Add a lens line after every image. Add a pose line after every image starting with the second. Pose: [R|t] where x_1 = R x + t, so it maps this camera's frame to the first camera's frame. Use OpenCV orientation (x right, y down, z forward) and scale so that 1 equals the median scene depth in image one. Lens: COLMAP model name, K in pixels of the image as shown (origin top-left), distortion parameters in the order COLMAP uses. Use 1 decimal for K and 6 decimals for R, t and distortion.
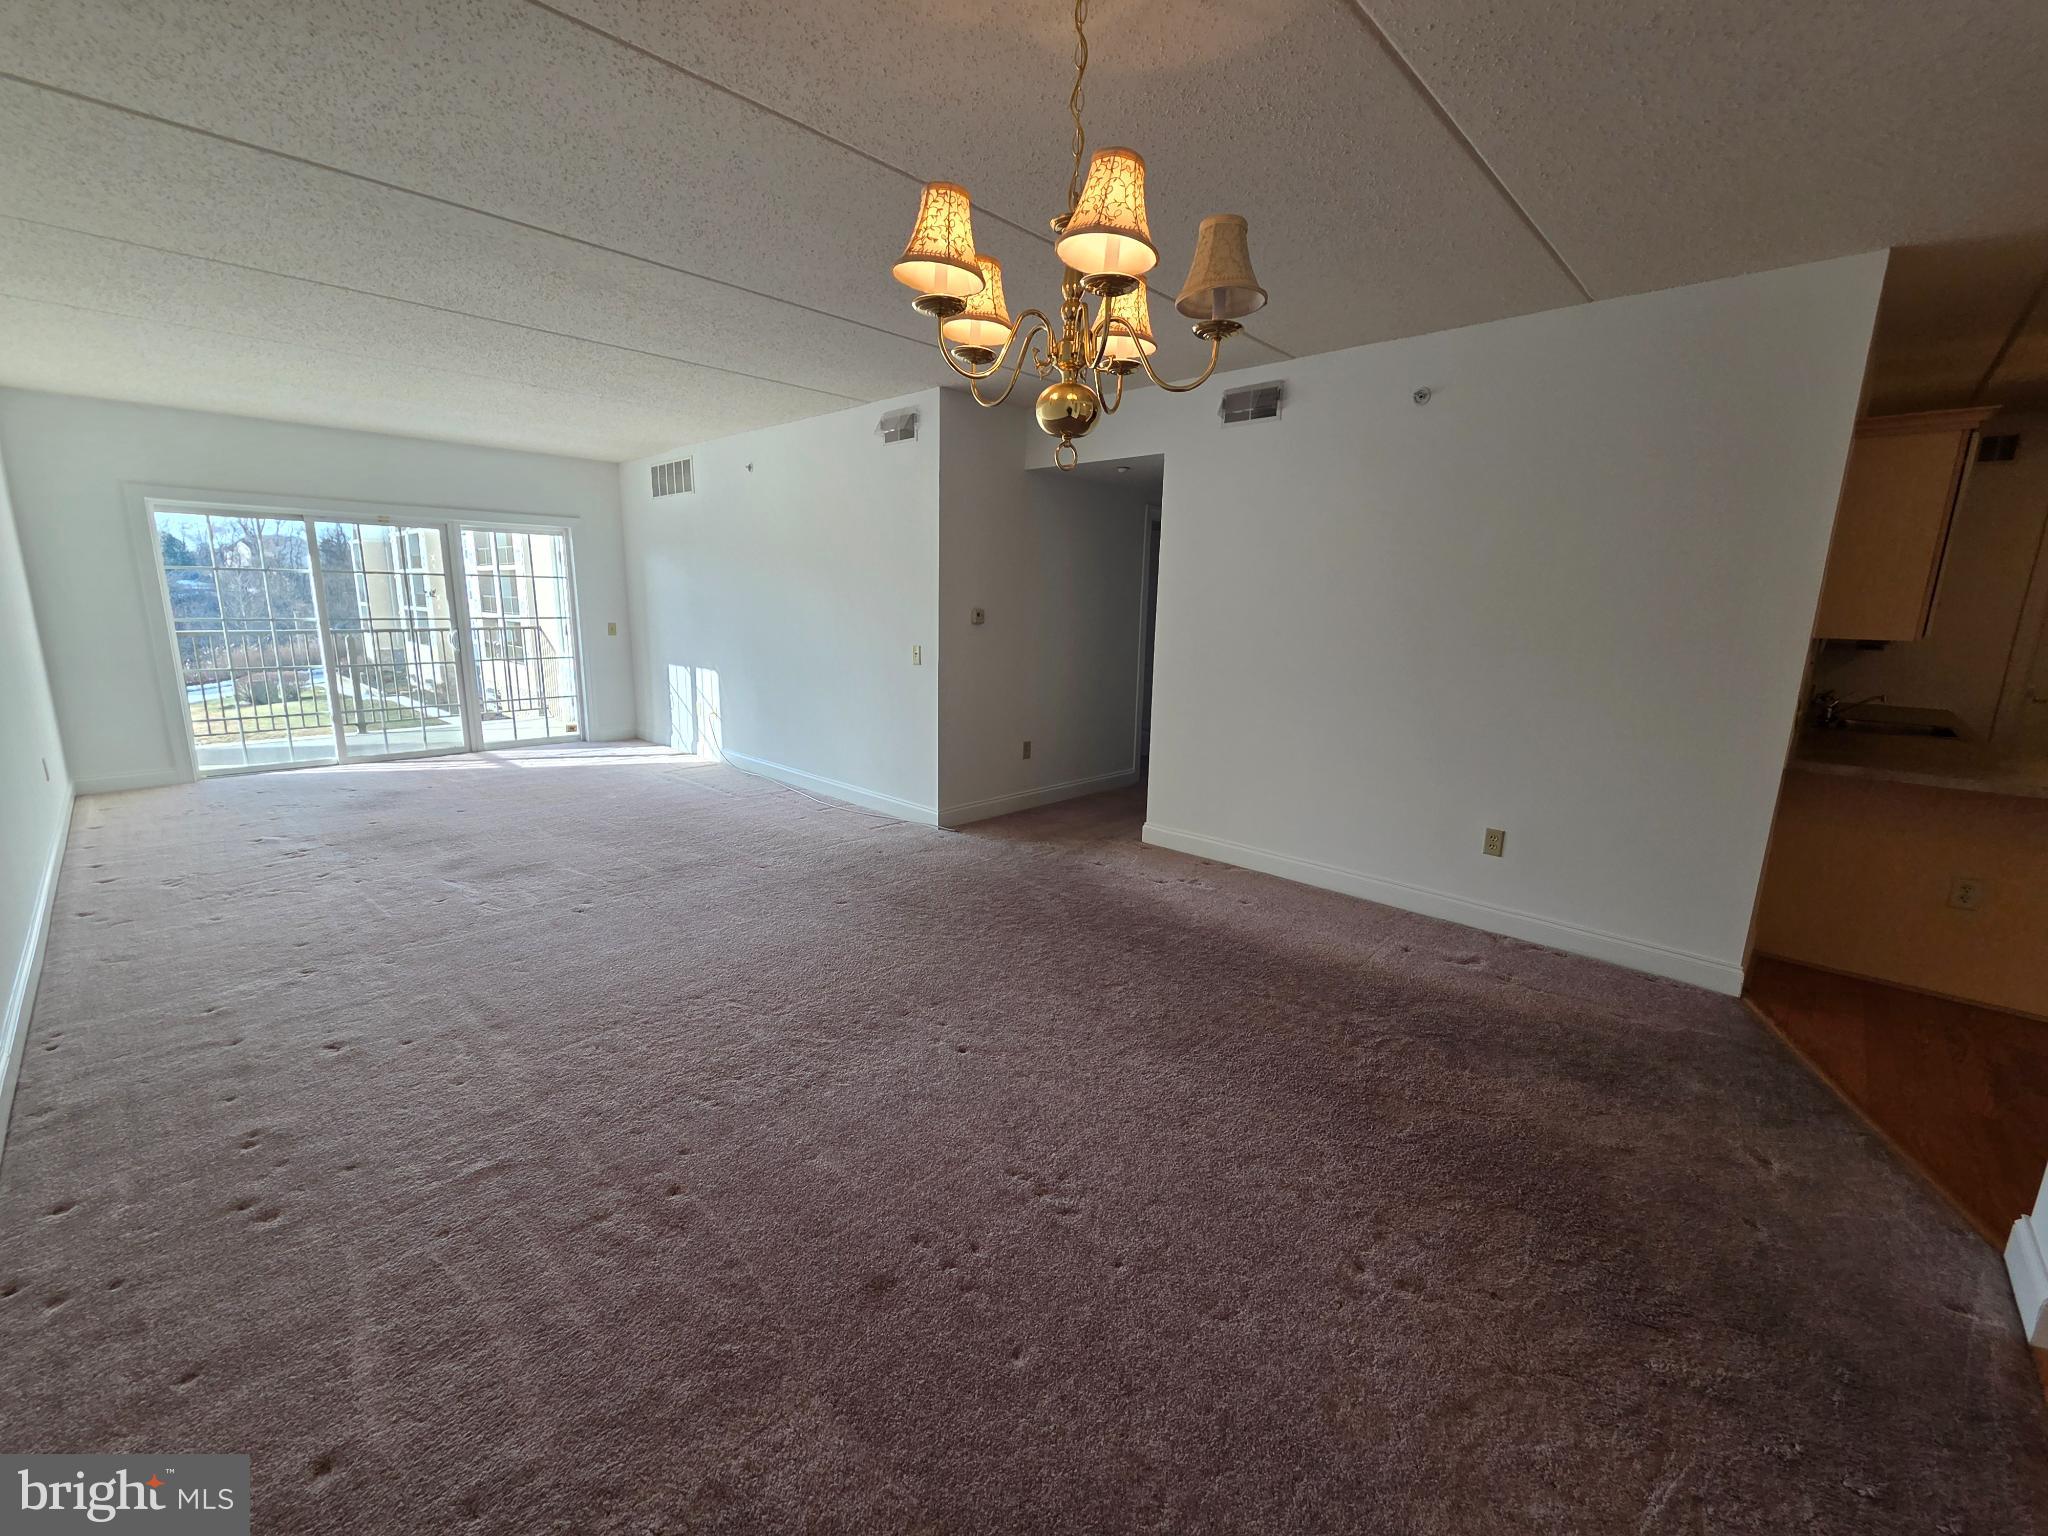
lens RADIAL K [[847.7, 0, 1018.4], [0, 847.7, 776.2], [0, 0, 1]] dist [0.000335, 0.001186]
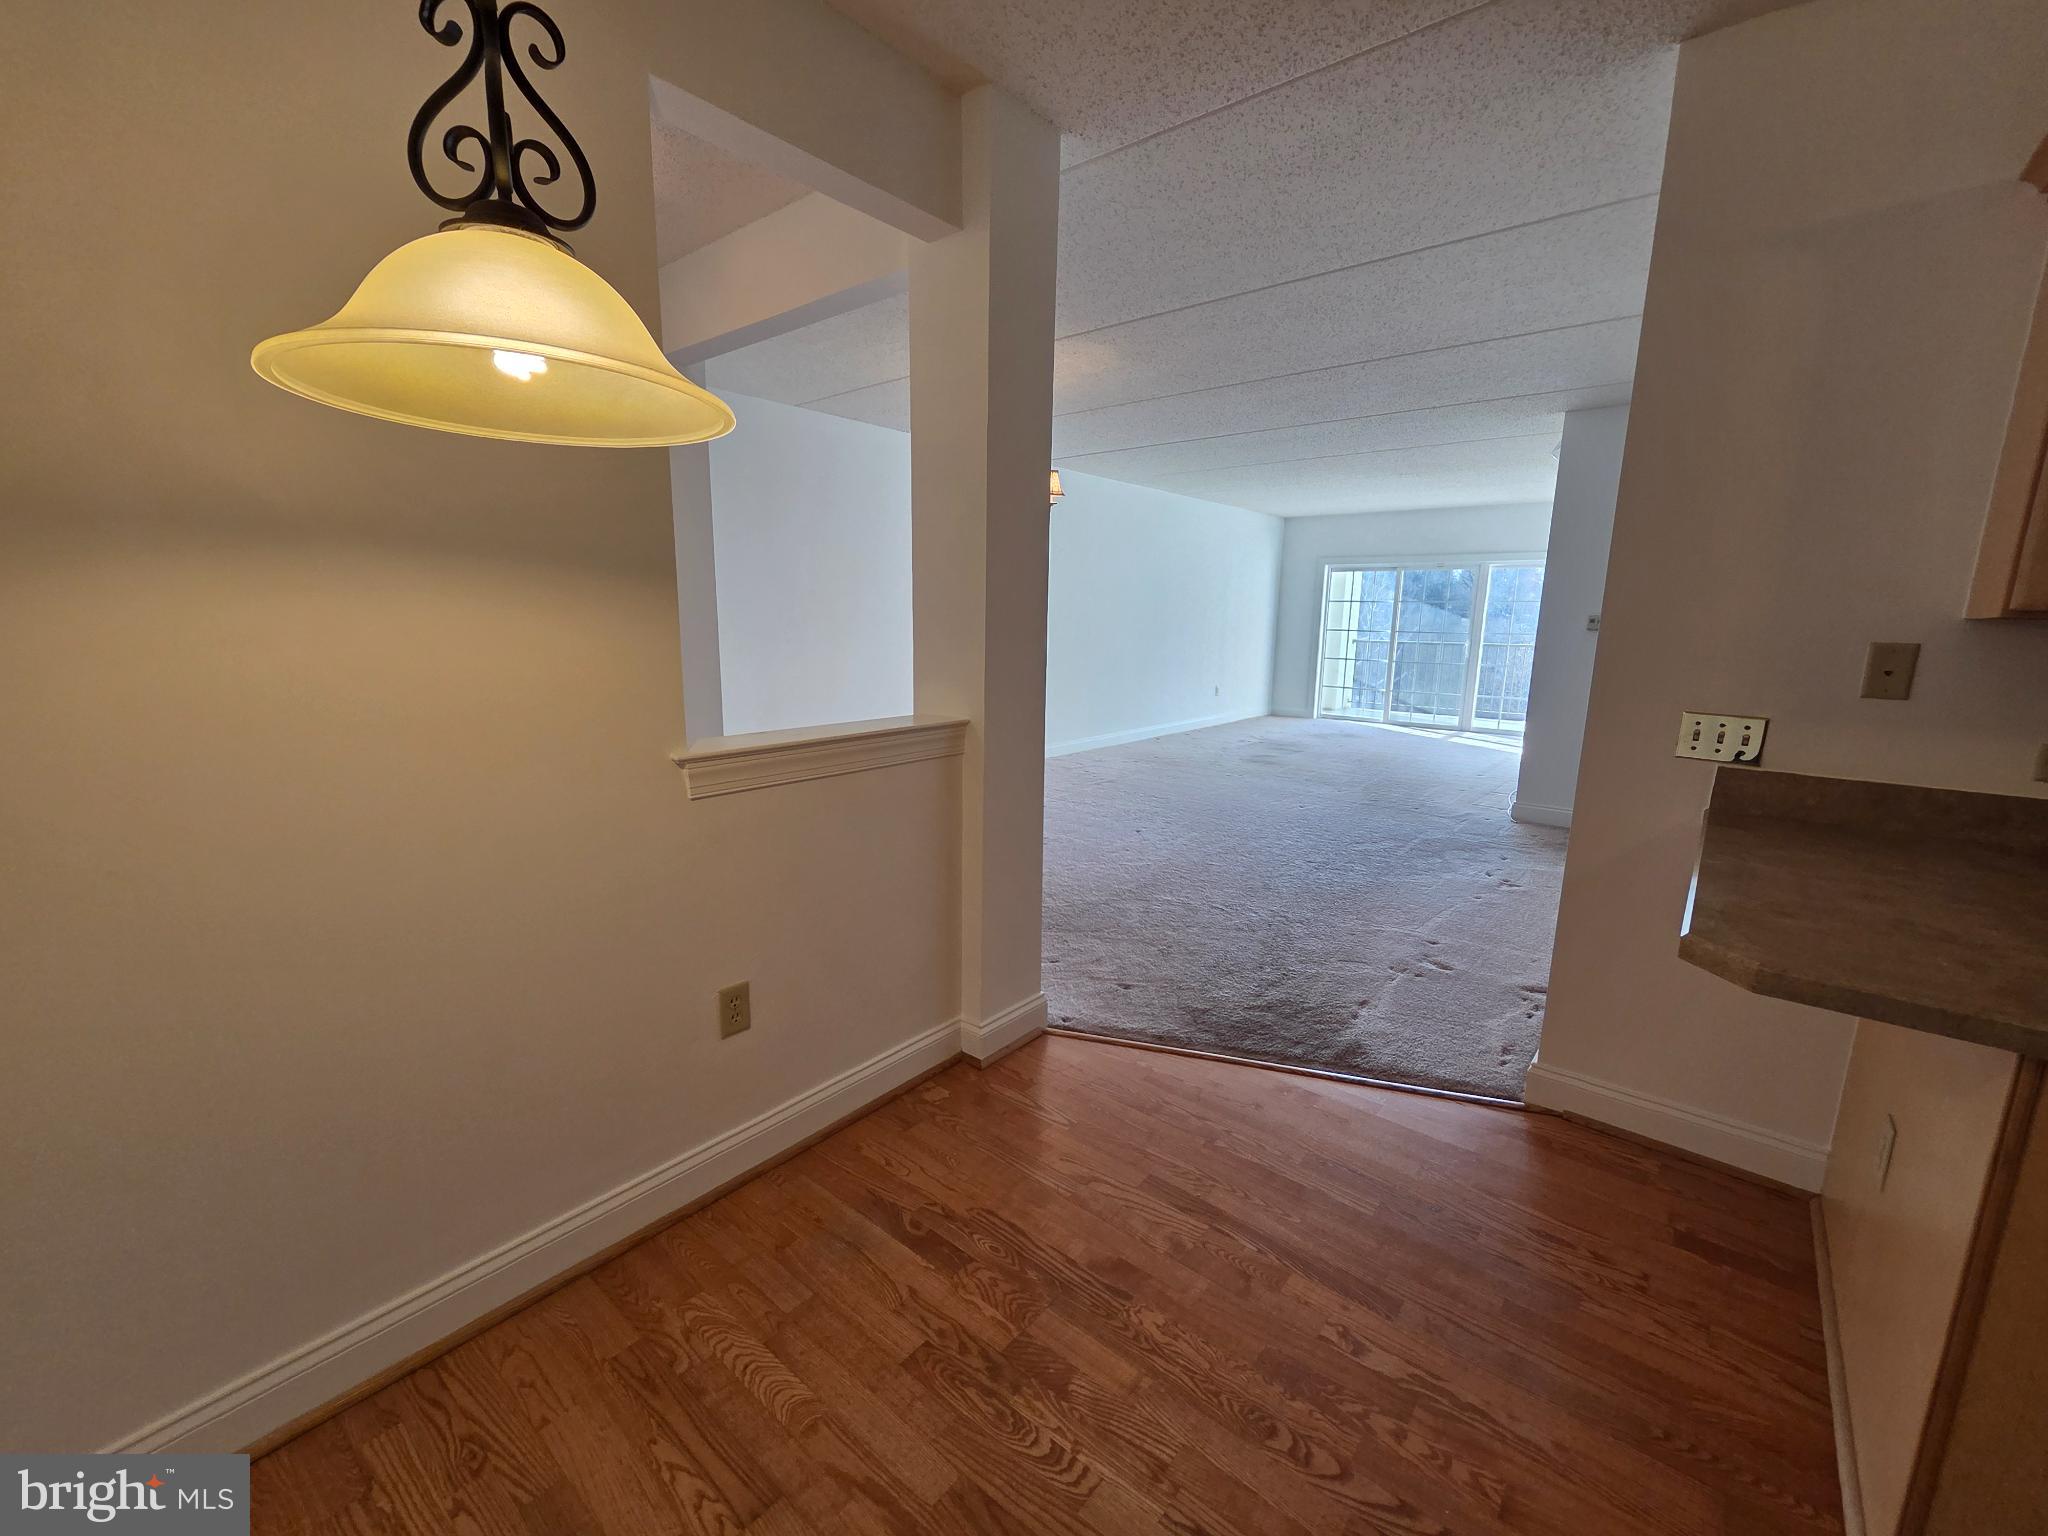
lens RADIAL K [[847.7, 0, 1017.0], [0, 847.7, 773.1], [0, 0, 1]] dist [0.000335, 0.001186]
pose [[0.067667, 0.168576, -0.983363, 0.937381], [-0.220056, 0.963871, 0.150092, -0.016776], [0.973137, 0.206239, 0.102319, 0.267453]]
